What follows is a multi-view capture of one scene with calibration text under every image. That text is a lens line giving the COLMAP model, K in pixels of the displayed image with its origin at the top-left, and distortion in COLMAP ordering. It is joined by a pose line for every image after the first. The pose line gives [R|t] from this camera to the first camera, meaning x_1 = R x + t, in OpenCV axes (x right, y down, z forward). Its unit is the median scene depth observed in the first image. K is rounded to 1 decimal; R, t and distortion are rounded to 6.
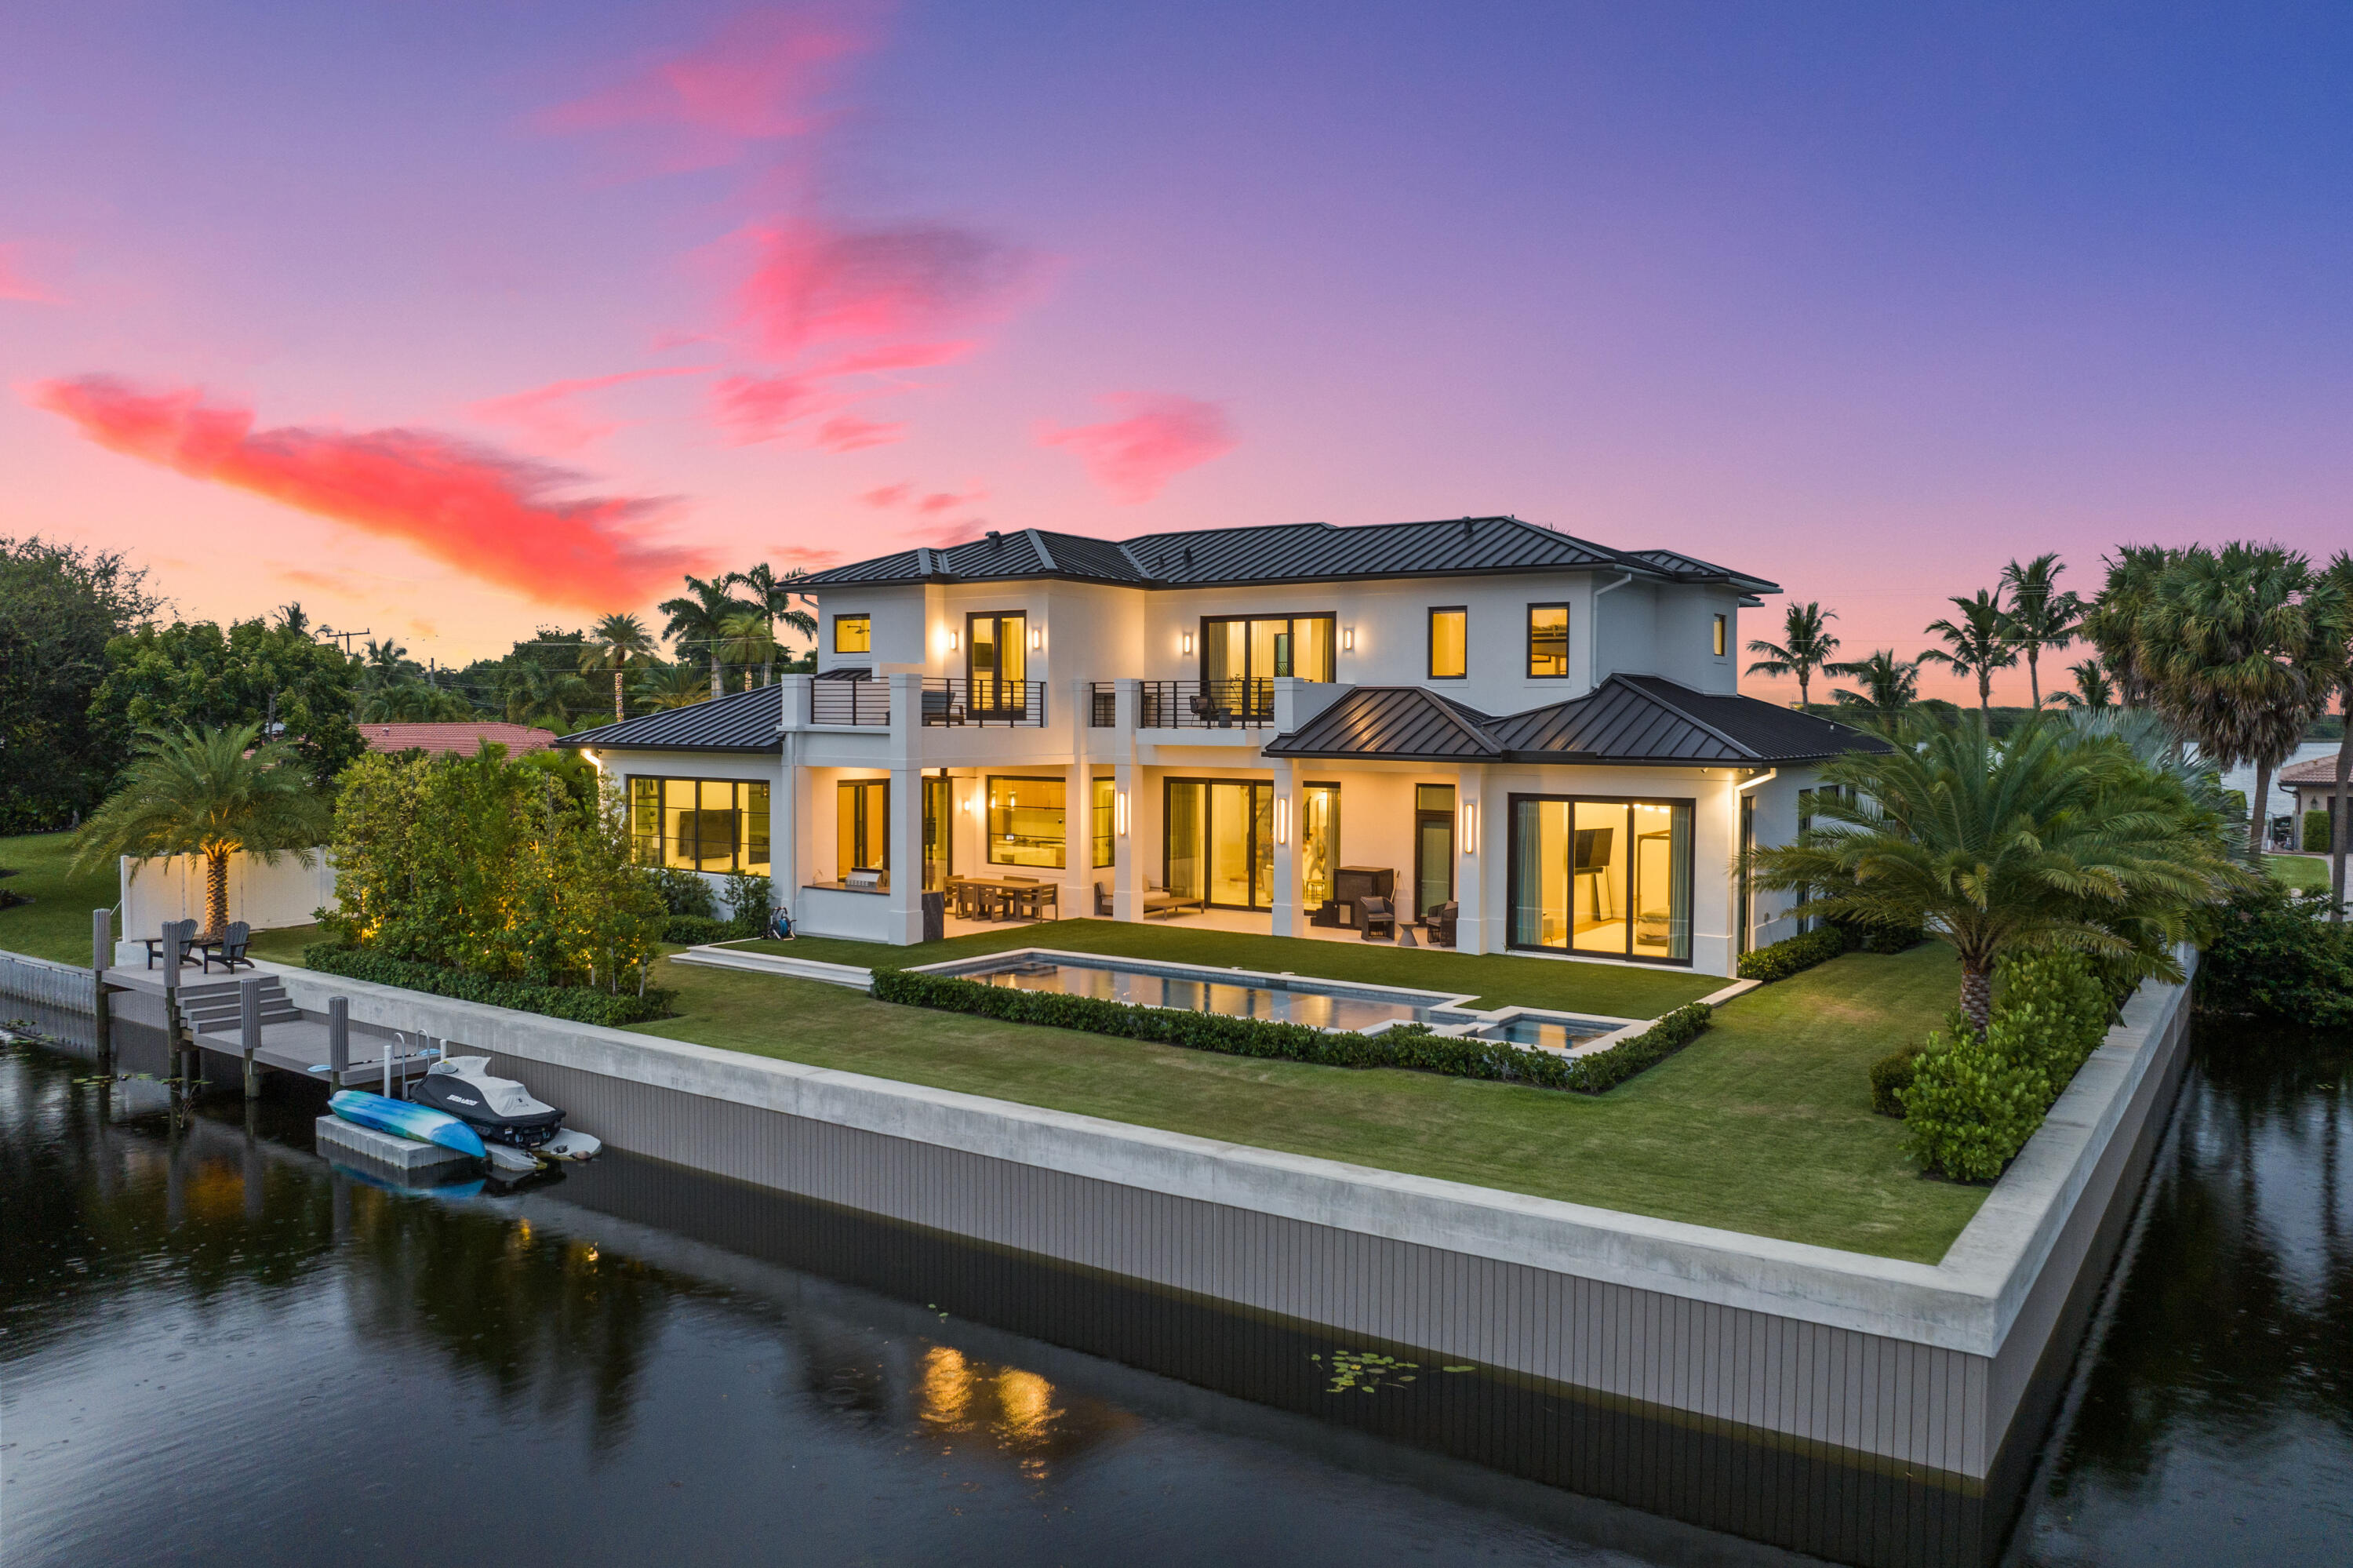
lens RADIAL K [[1650.6, 0, 1192.1], [0, 1650.6, 777.7], [0, 0, 1]] dist [-0.034922, 0.005358]
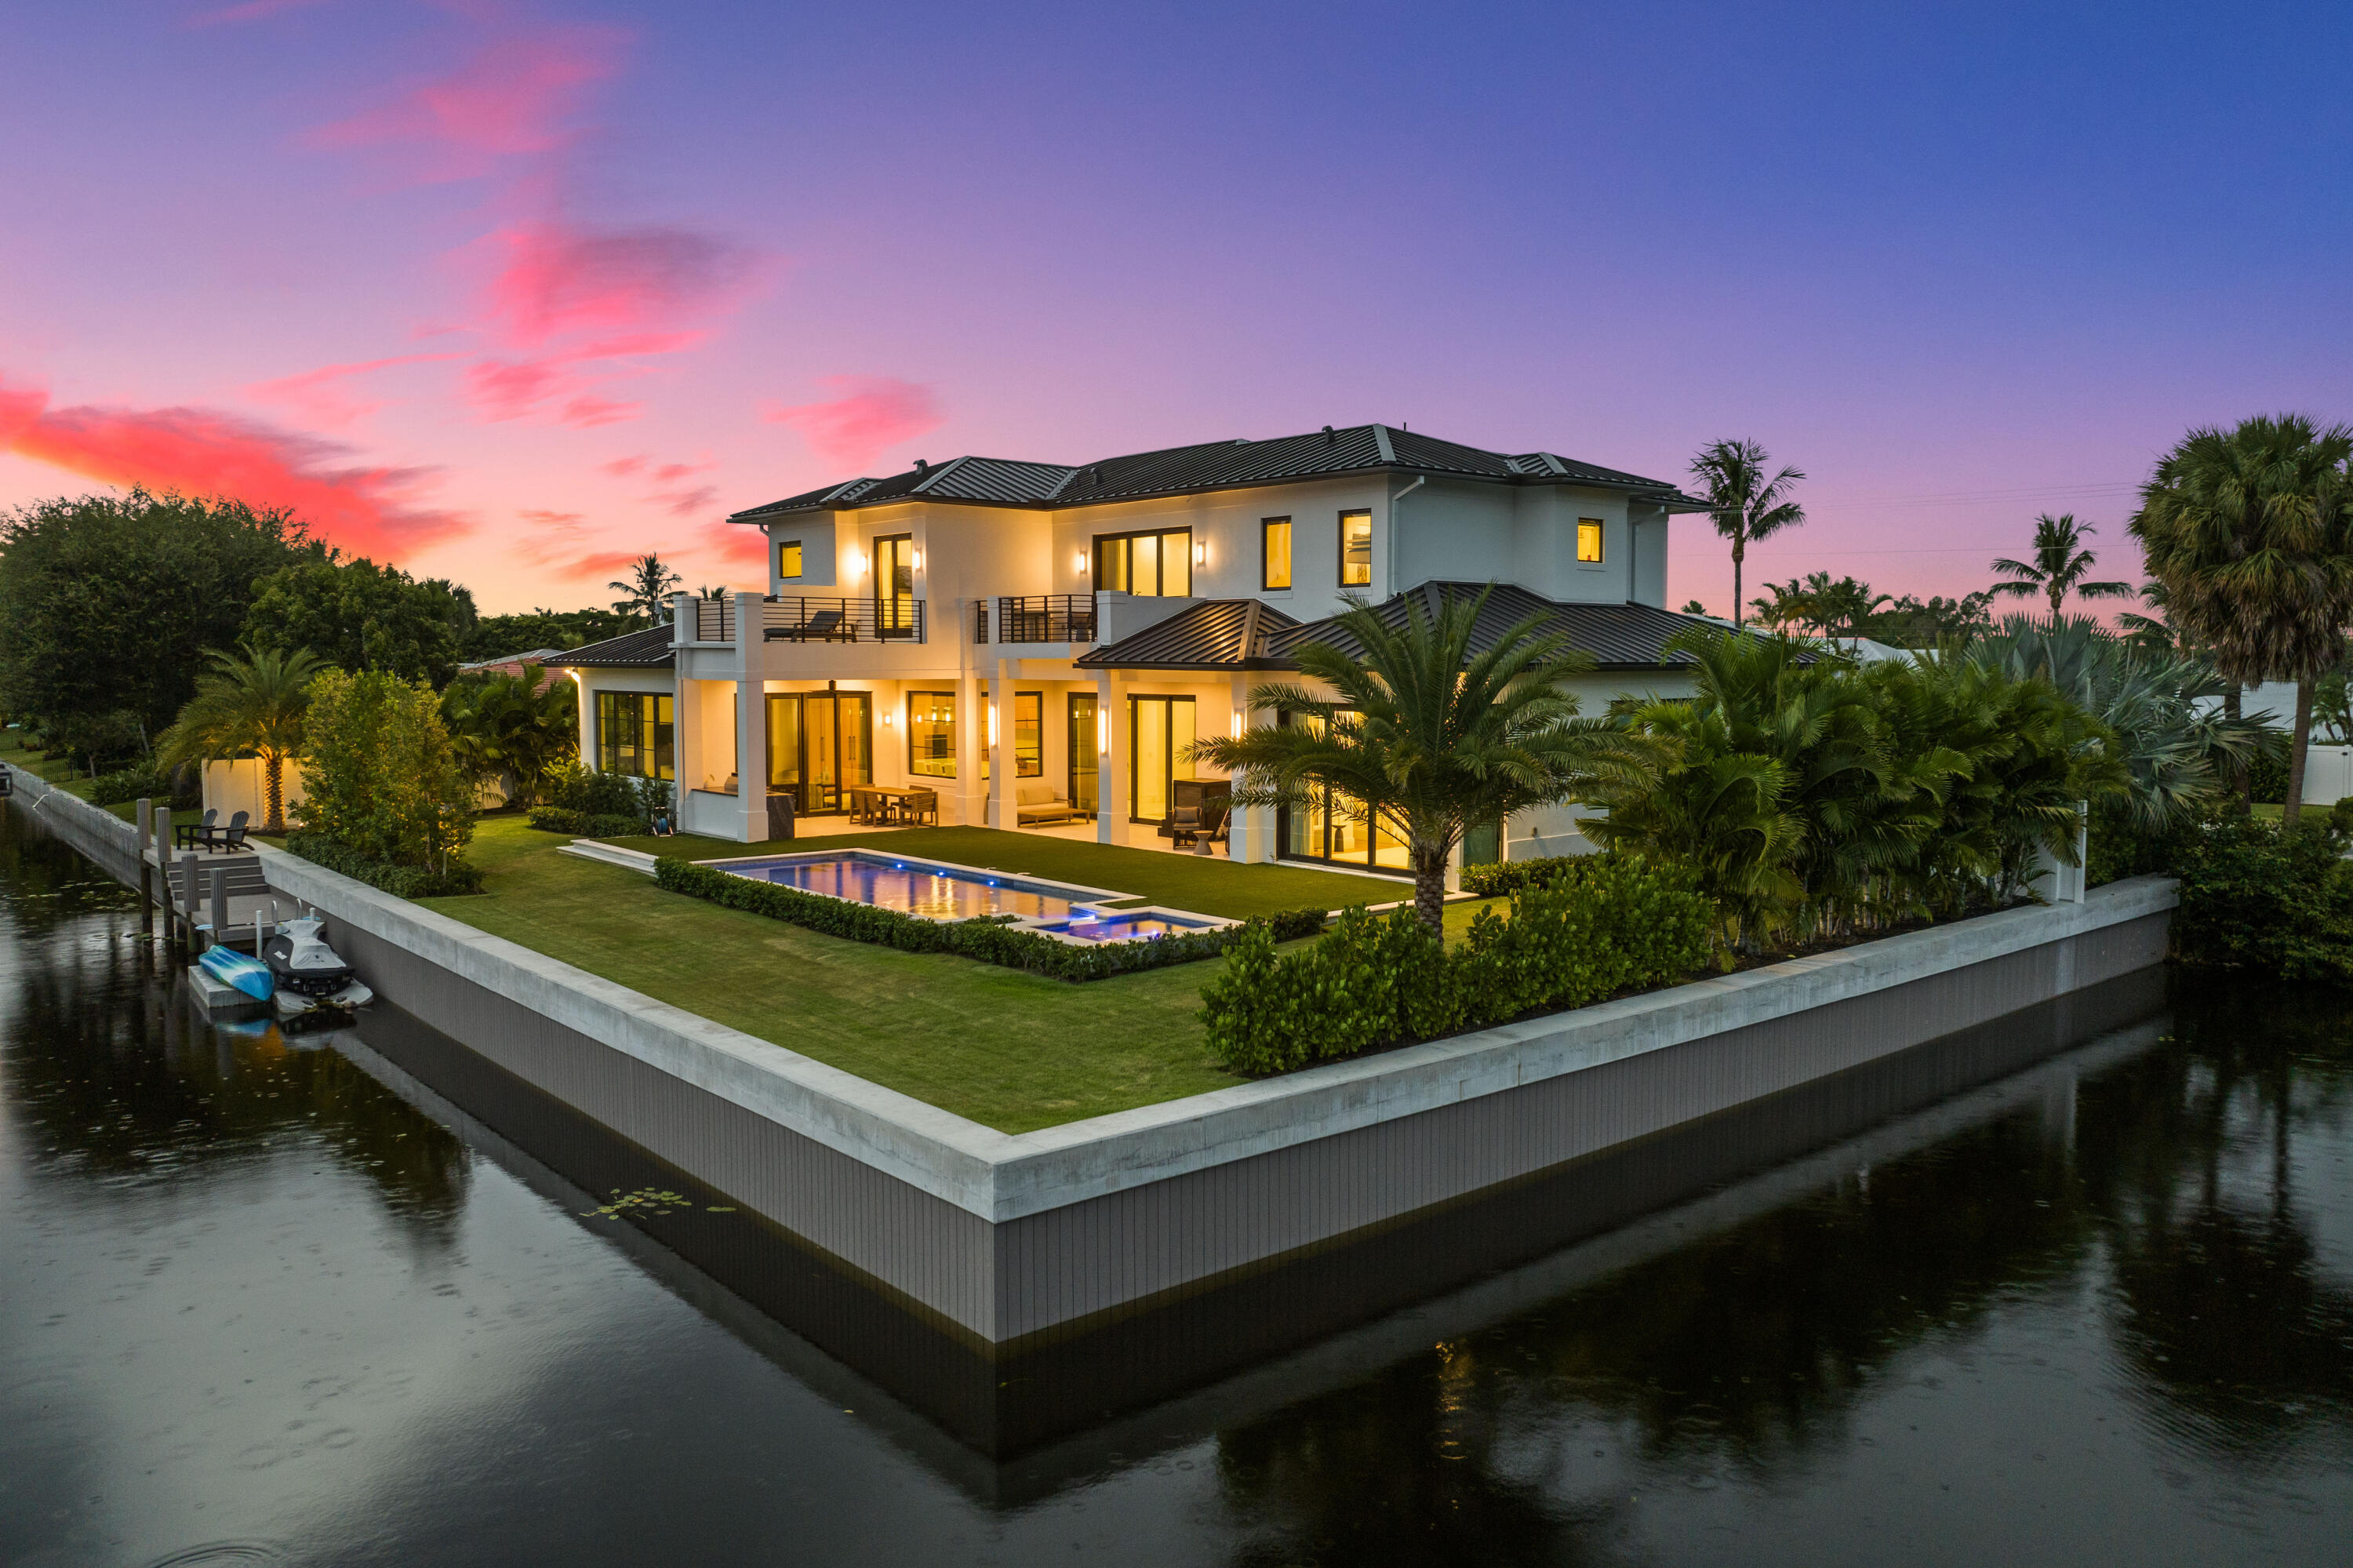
lens RADIAL K [[1646.5, 0, 1193.3], [0, 1646.5, 781.0], [0, 0, 1]] dist [-0.019040, -0.031551]
pose [[0.967039, 0.012617, -0.254314, 0.356784], [-0.003389, 0.999321, 0.036690, 0.018608], [0.254604, -0.034619, 0.966425, 0.023775]]
